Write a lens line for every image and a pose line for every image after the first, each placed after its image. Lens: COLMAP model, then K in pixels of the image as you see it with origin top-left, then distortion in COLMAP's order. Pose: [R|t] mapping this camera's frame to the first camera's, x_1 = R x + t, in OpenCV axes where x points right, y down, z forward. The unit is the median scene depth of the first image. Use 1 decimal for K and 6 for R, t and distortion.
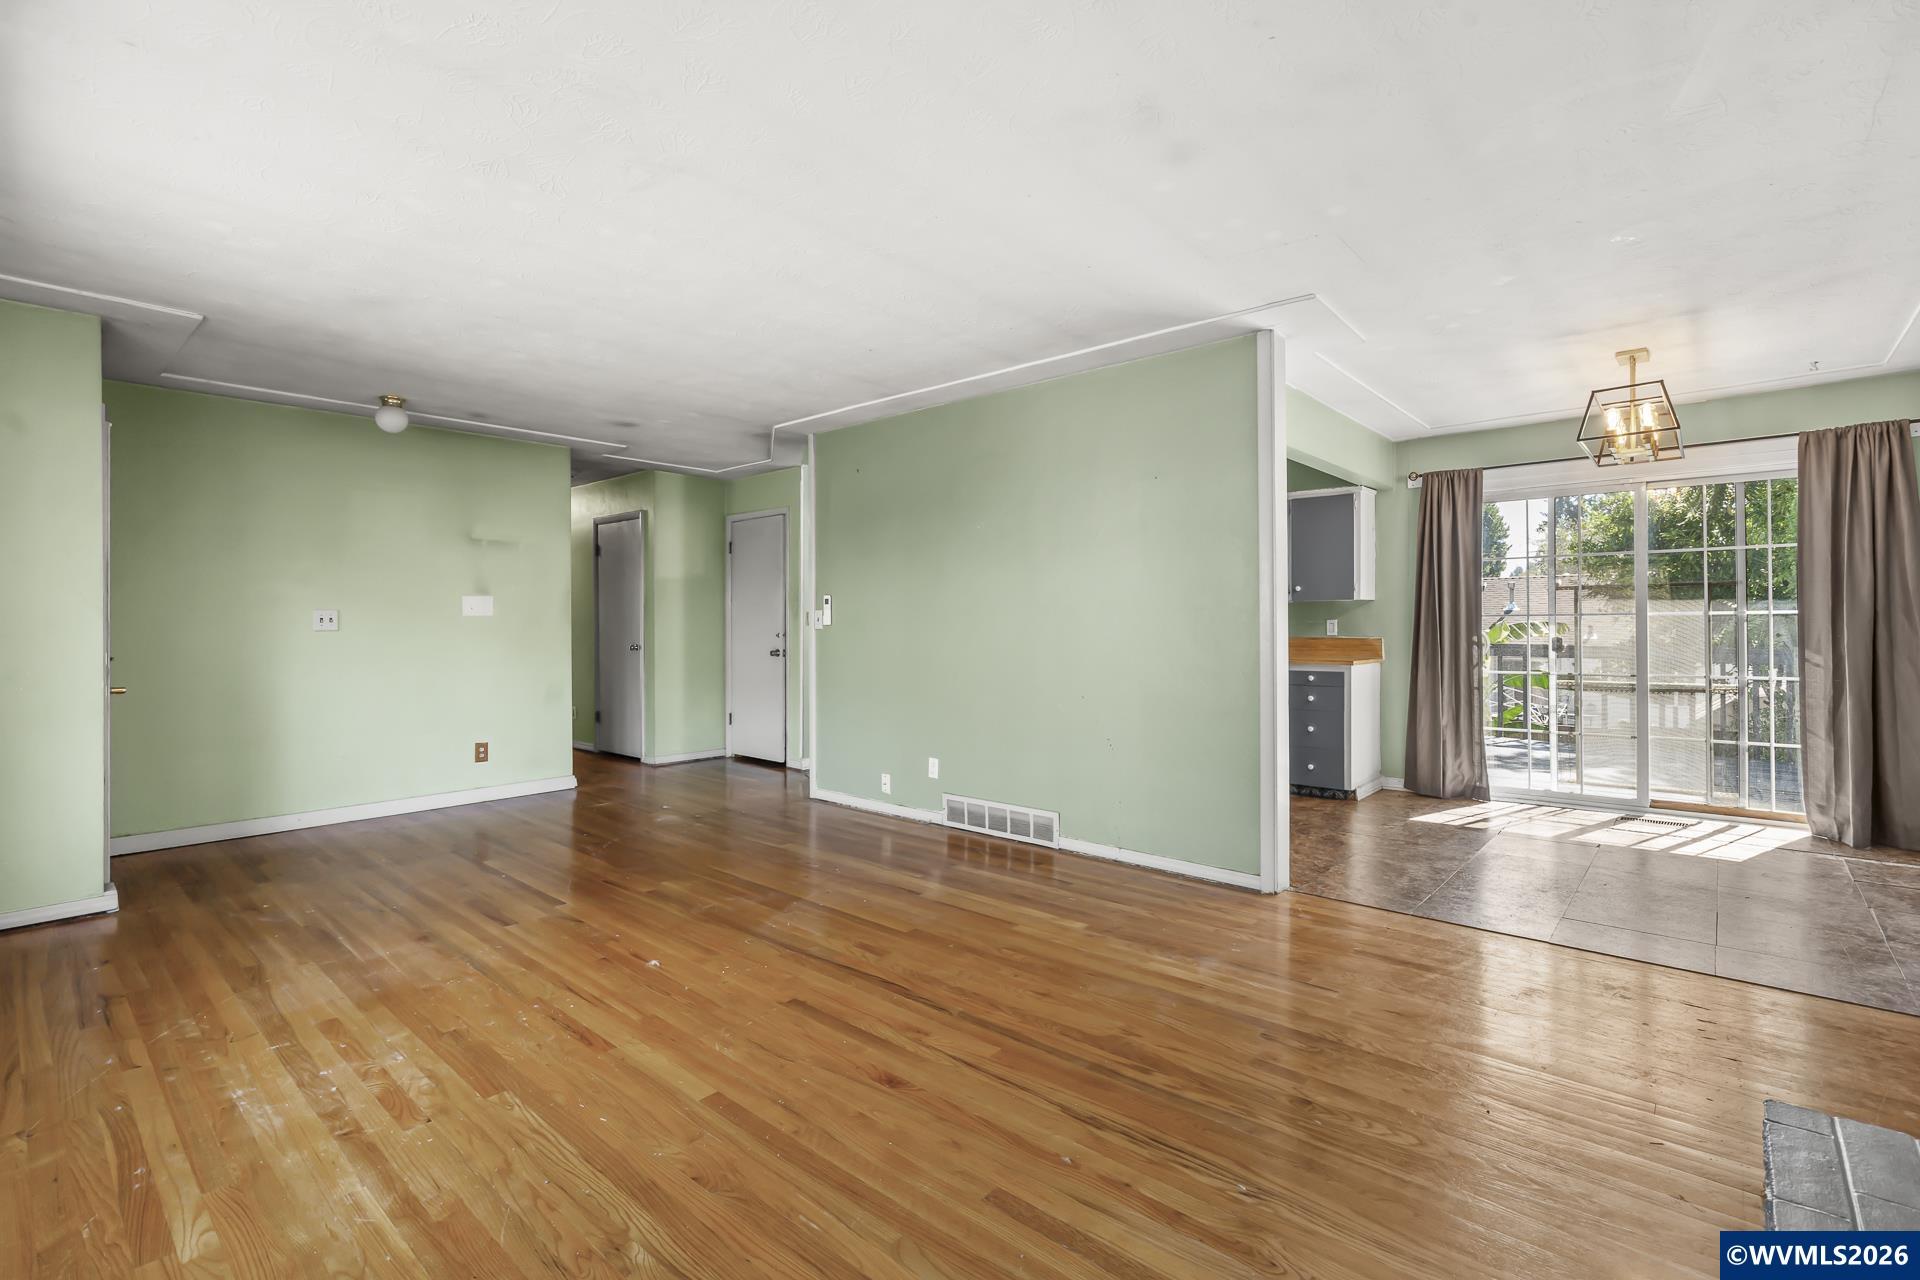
lens RADIAL K [[866.5, 0, 959.2], [0, 866.5, 617.0], [0, 0, 1]] dist [-0.000932, -0.000079]
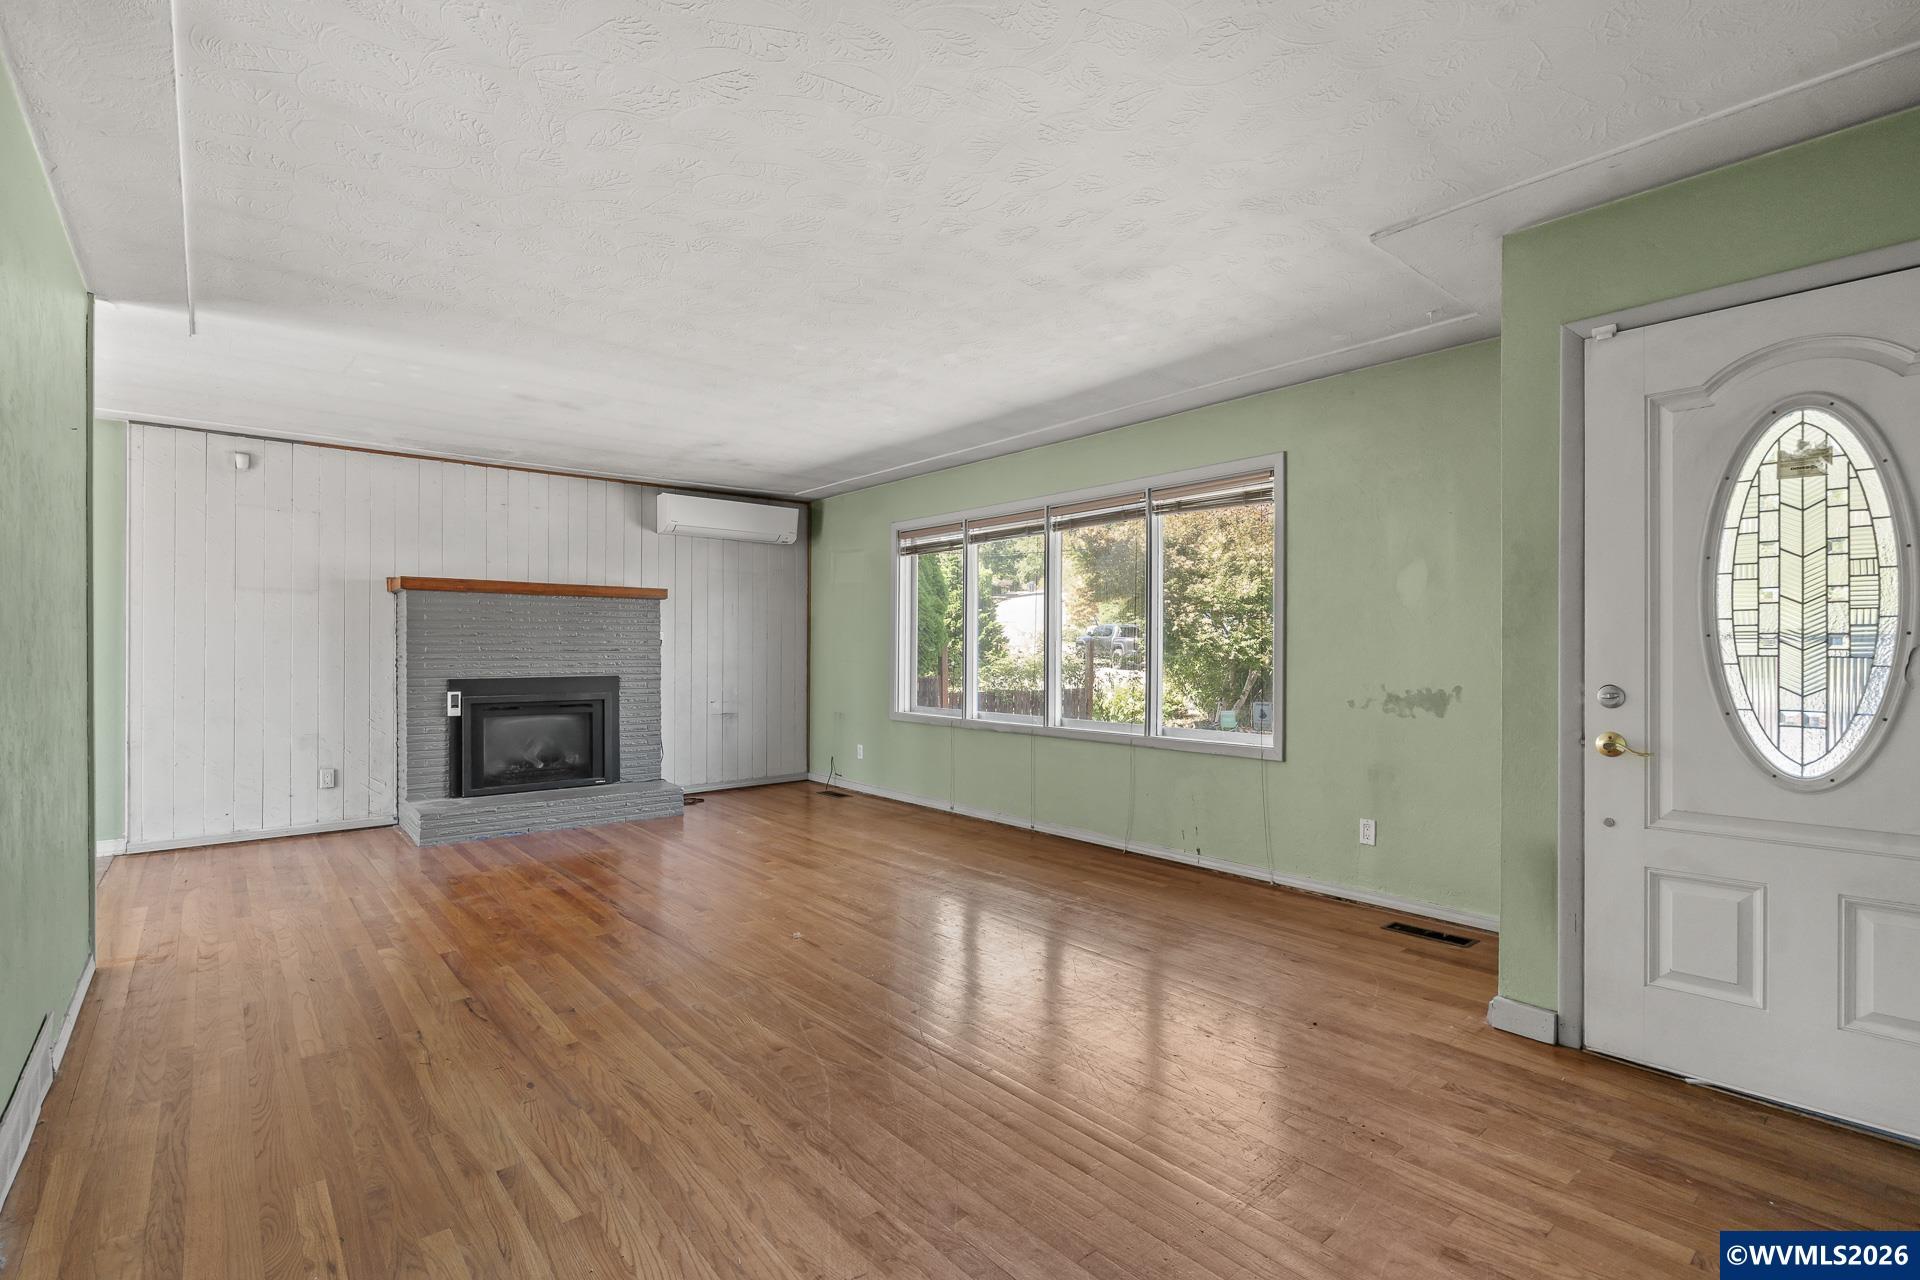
lens RADIAL K [[882.4, 0, 961.7], [0, 882.4, 647.3], [0, 0, 1]] dist [-0.041172, -0.000049]
pose [[-0.990358, 0.007472, 0.138331, -0.688135], [0.006831, 0.999964, -0.005113, 0.012613], [-0.138364, -0.004118, -0.990373, 1.955541]]
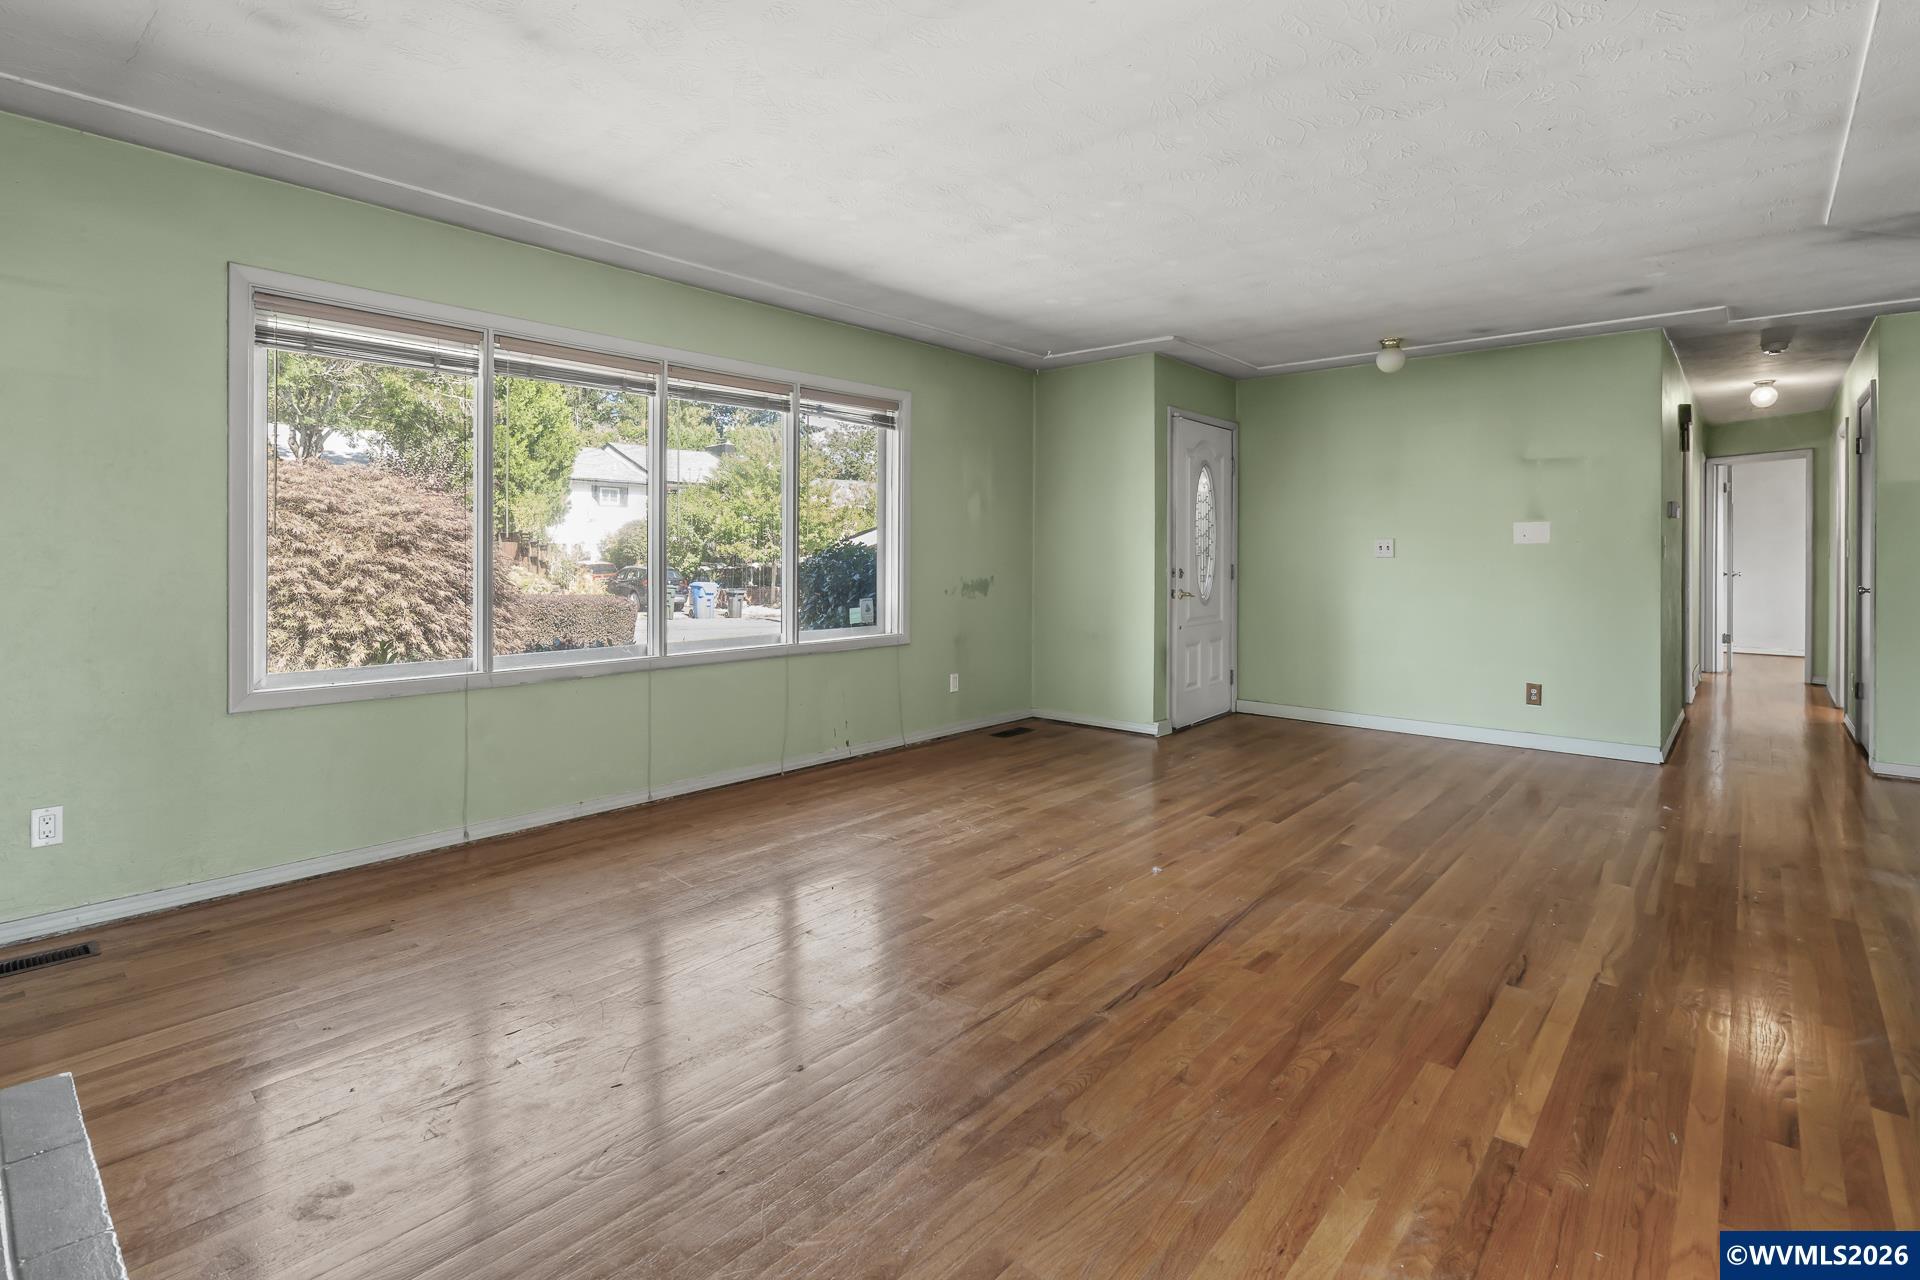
lens RADIAL K [[921.6, 0, 960.8], [0, 921.6, 551.6], [0, 0, 1]] dist [-0.001199, -0.000167]
pose [[0.011584, 0.006627, -0.999911, 0.703876], [0.000613, 0.999978, 0.006634, -0.000086], [0.999933, -0.000690, 0.011580, 0.675433]]
